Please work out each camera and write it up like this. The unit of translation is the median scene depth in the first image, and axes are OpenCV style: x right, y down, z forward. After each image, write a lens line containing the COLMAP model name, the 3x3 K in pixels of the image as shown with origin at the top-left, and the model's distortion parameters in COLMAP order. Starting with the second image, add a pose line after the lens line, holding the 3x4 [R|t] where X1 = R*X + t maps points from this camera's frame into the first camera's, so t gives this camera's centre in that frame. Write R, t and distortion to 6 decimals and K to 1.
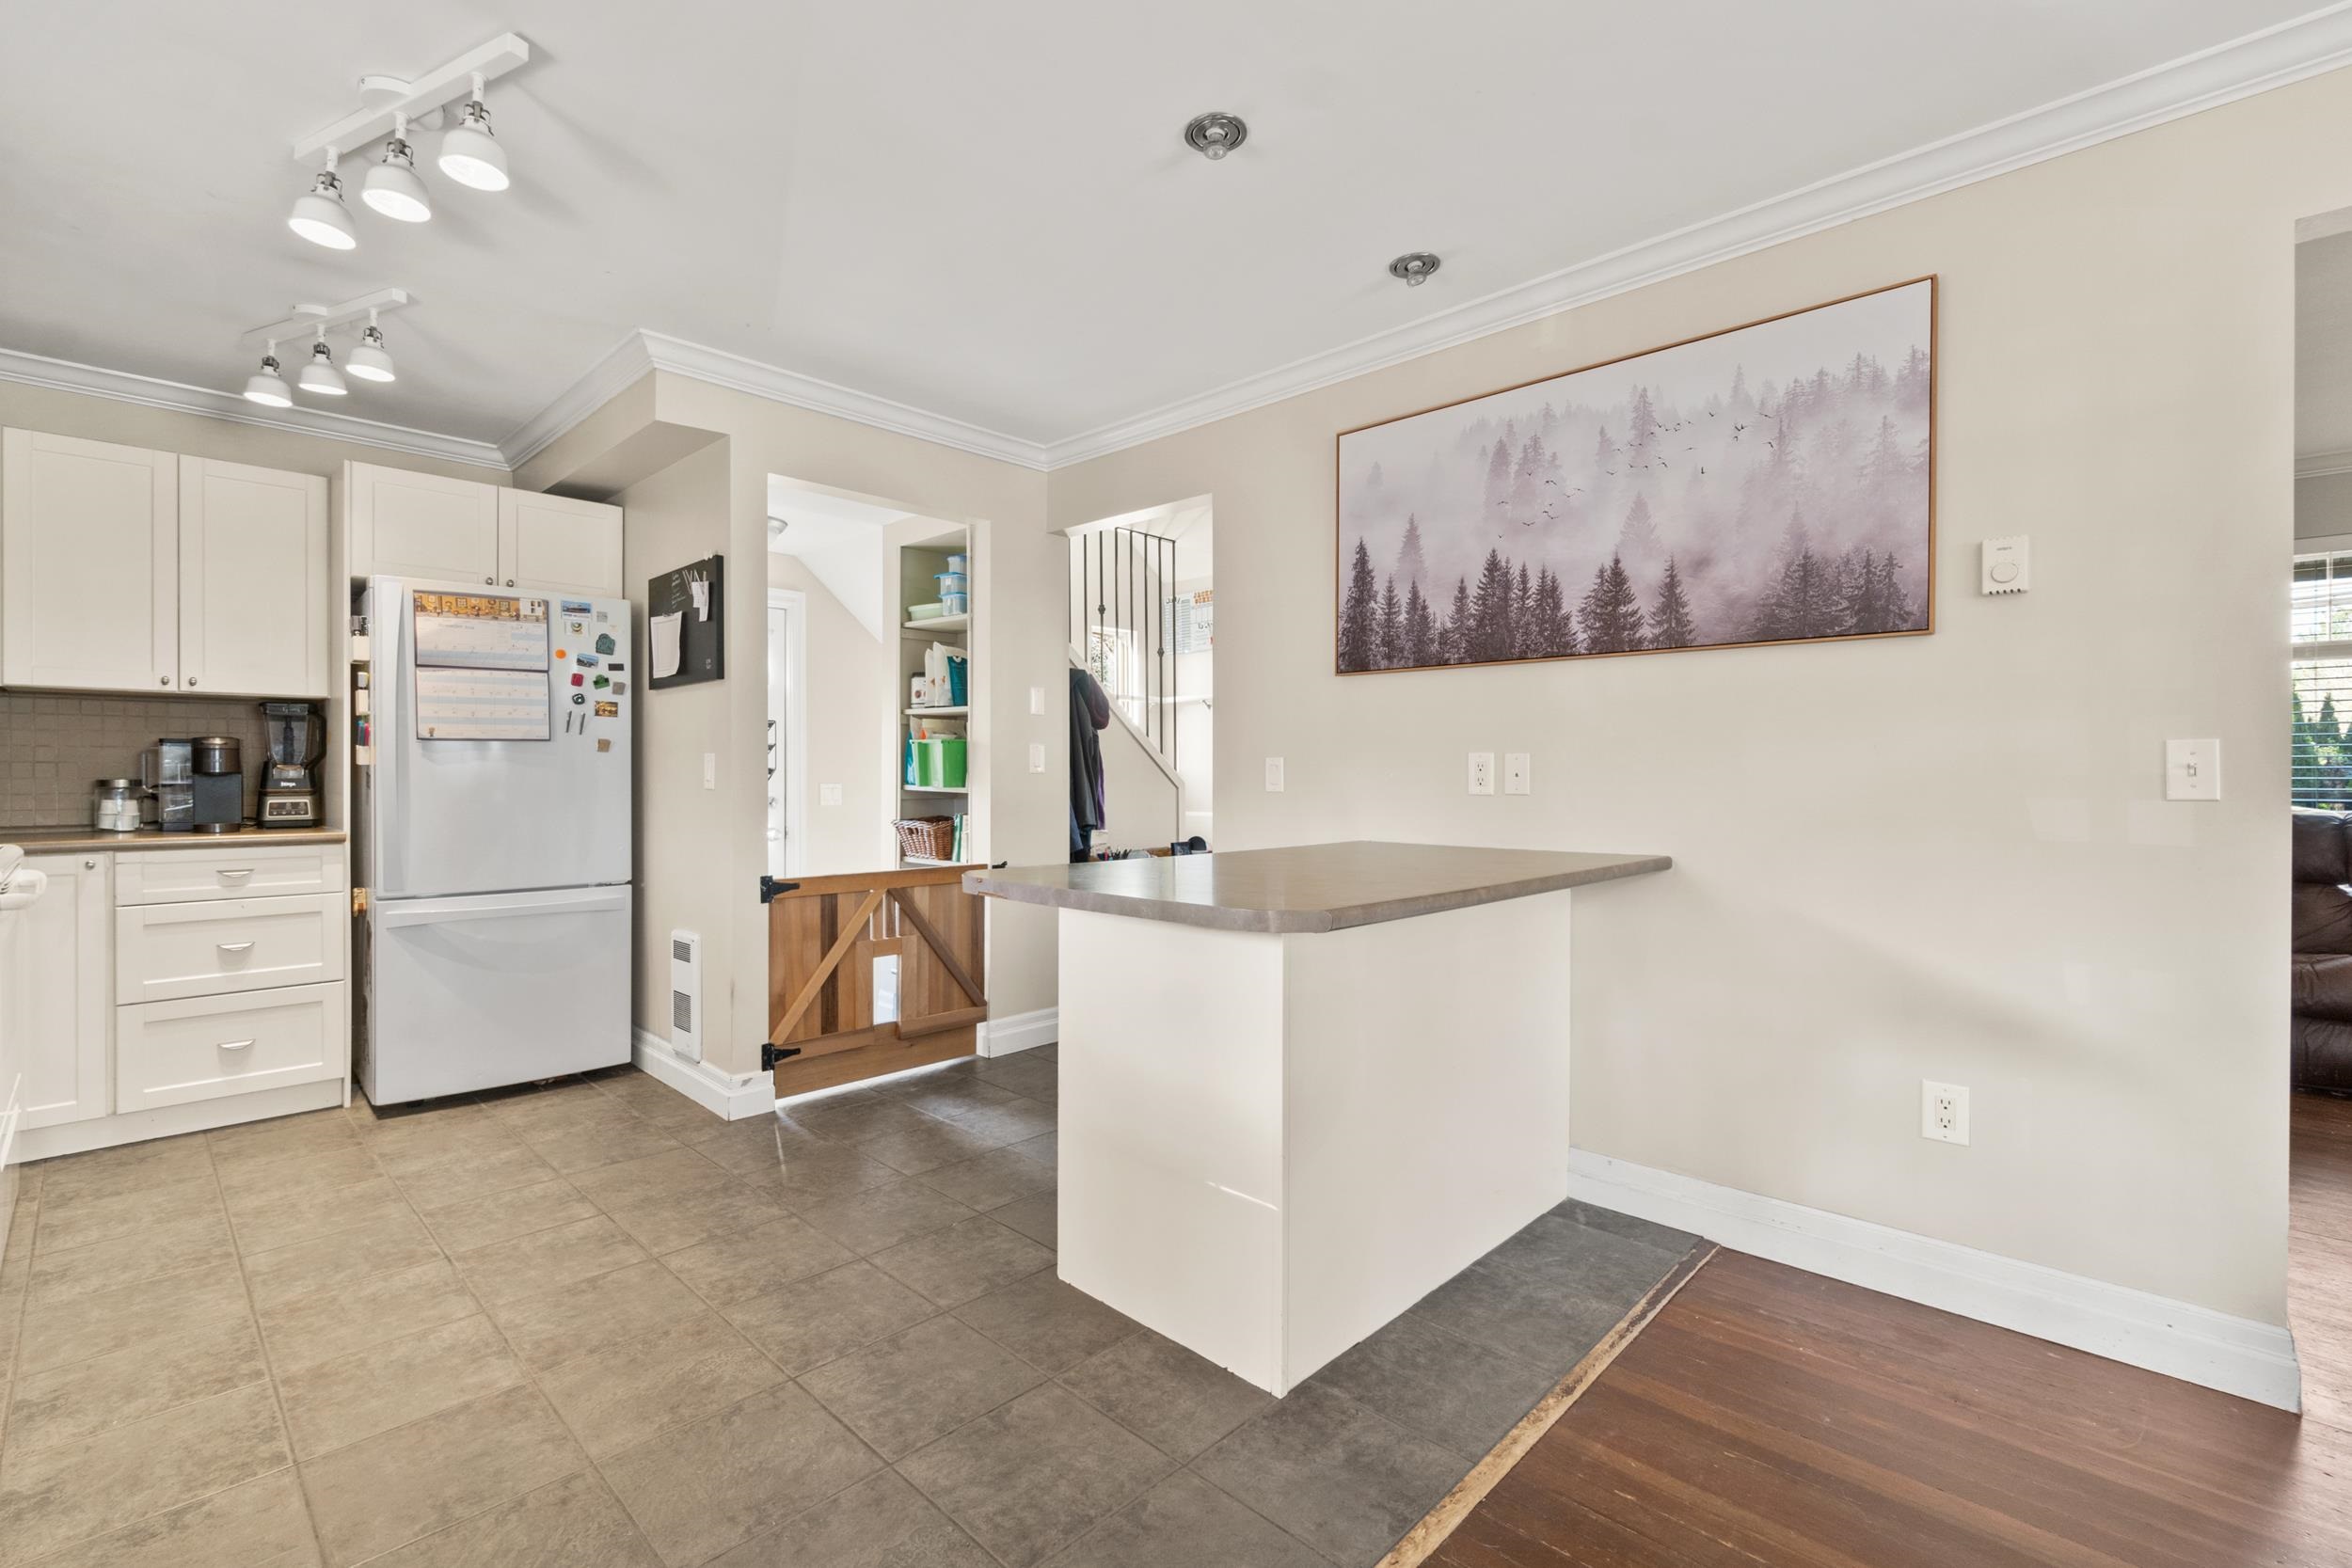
lens RADIAL K [[1024.2, 0, 1177.4], [0, 1024.2, 777.8], [0, 0, 1]] dist [0.002652, 0.000056]
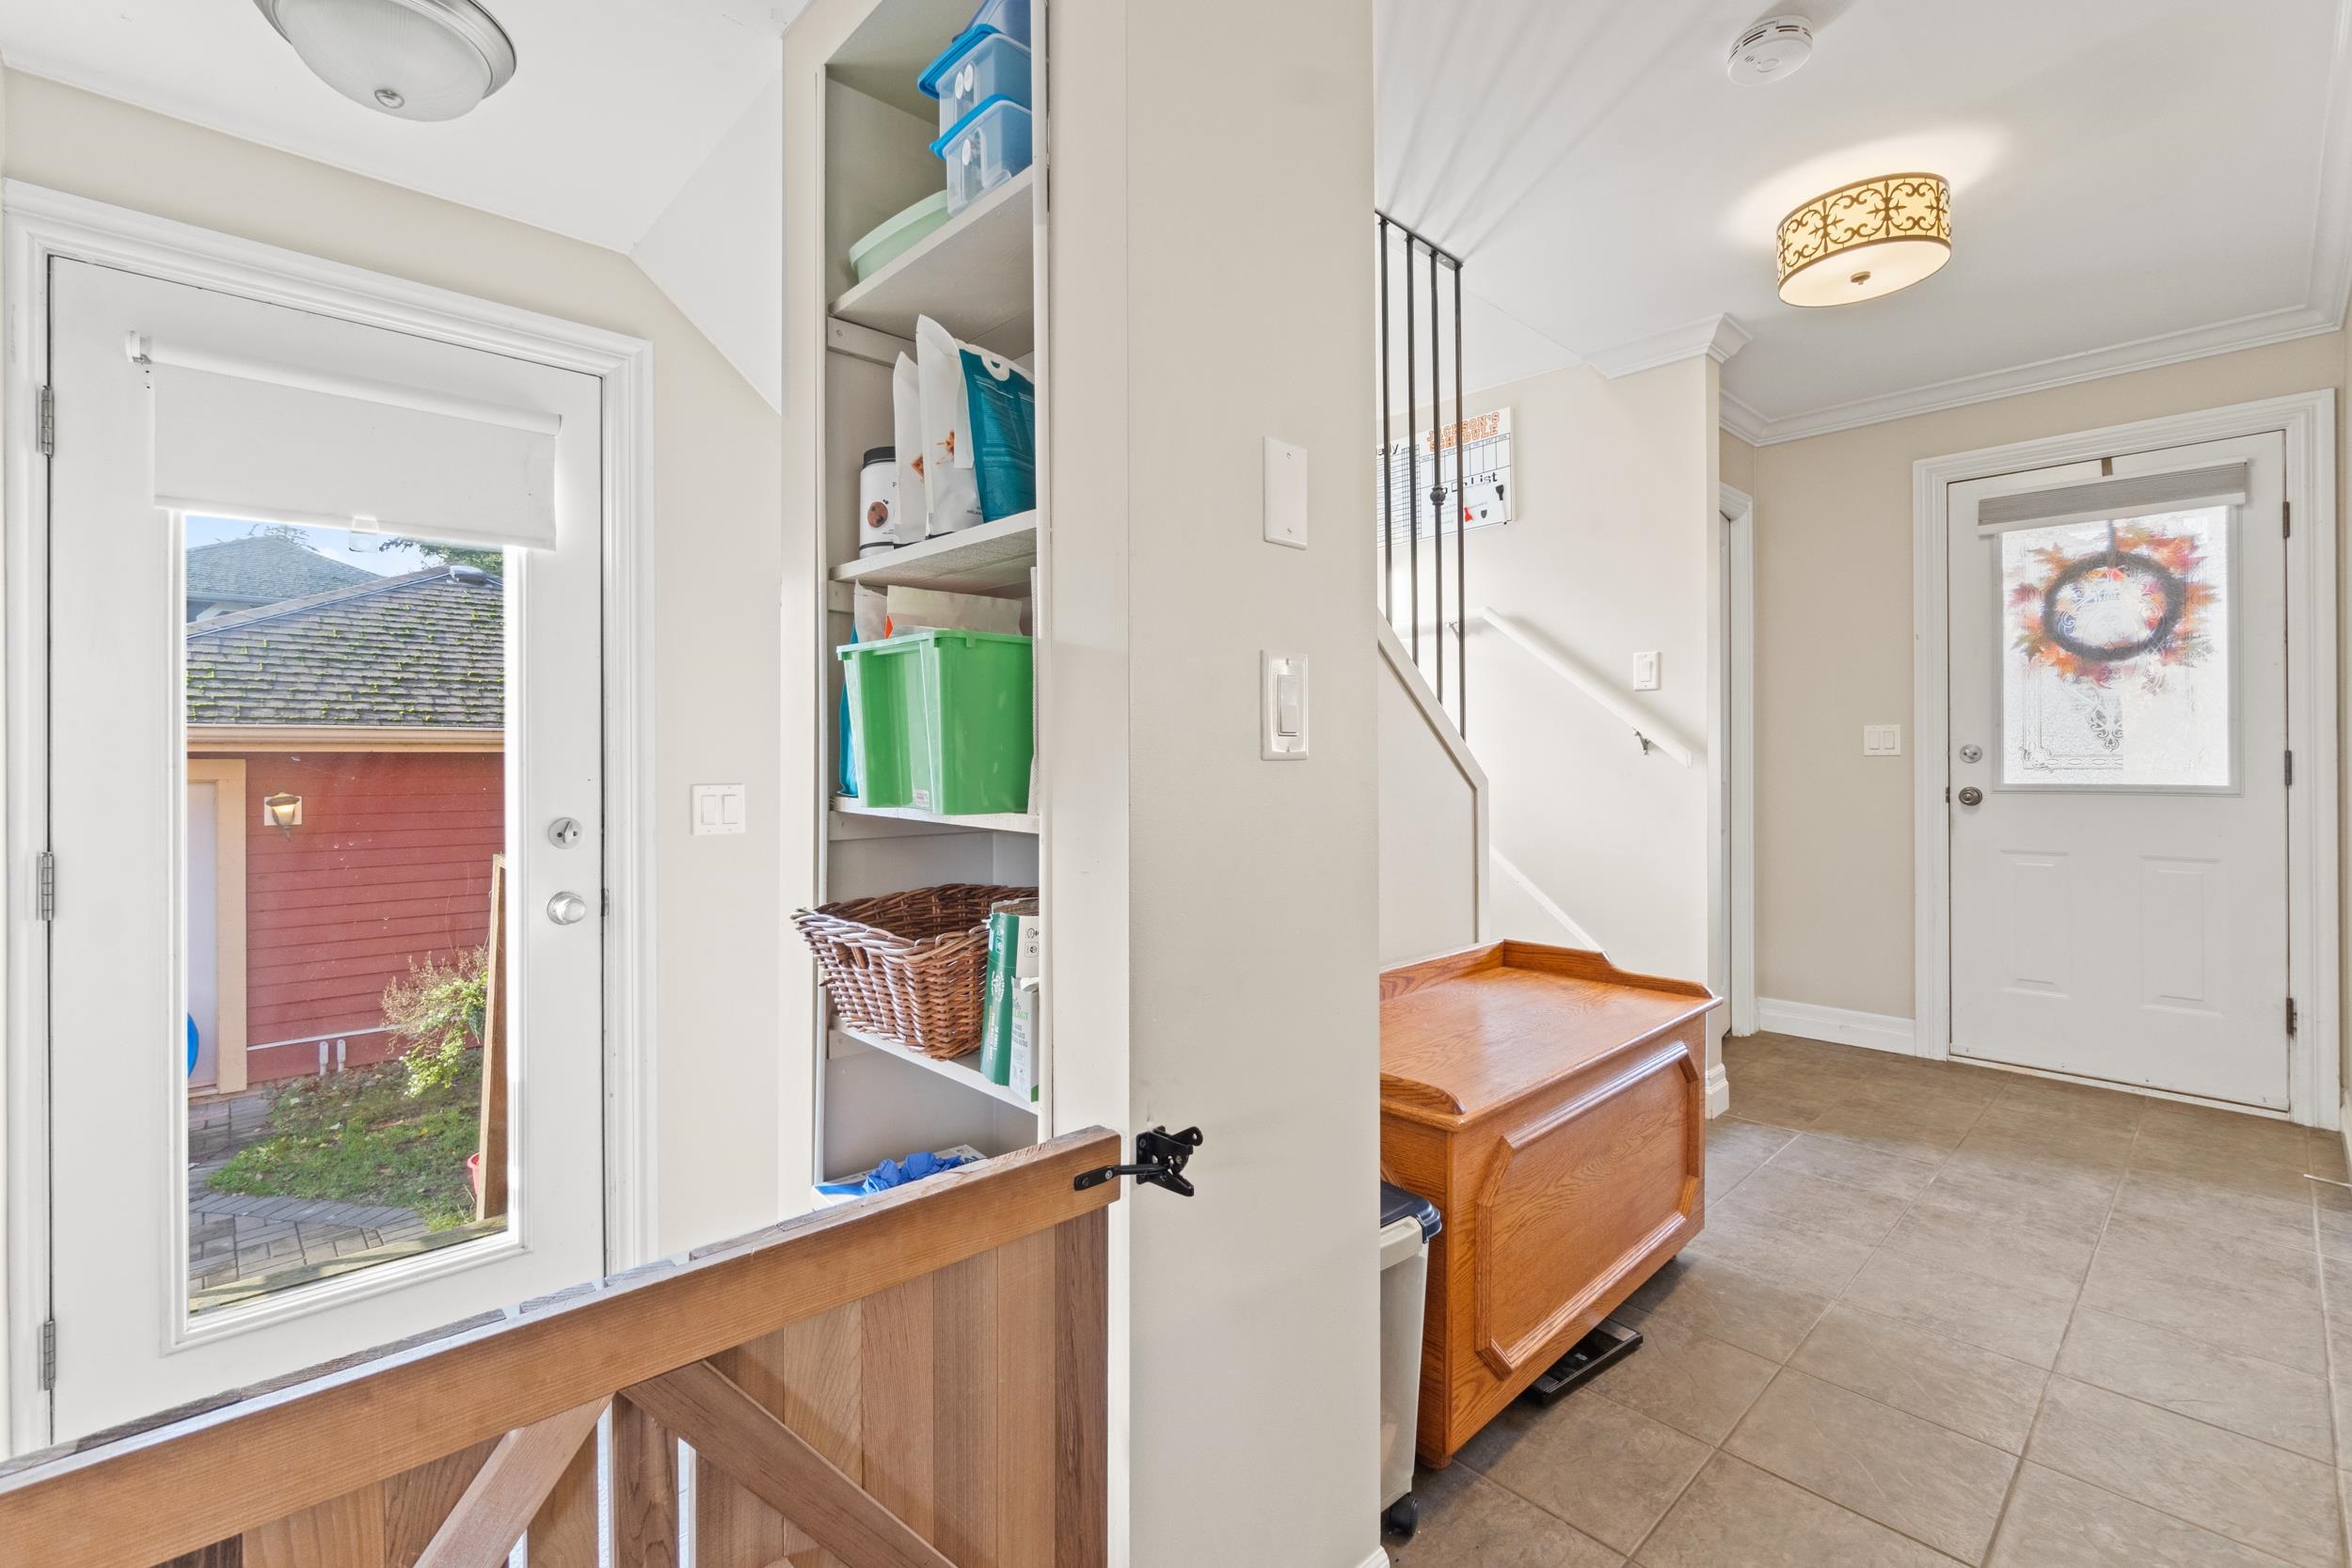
lens RADIAL K [[1024.2, 0, 1183.4], [0, 1024.2, 766.7], [0, 0, 1]] dist [0.002652, 0.000056]
pose [[0.999117, -0.000636, -0.042018, -0.149924], [0.001003, 0.999962, 0.008698, -0.005674], [0.042011, -0.008733, 0.999079, 0.710312]]
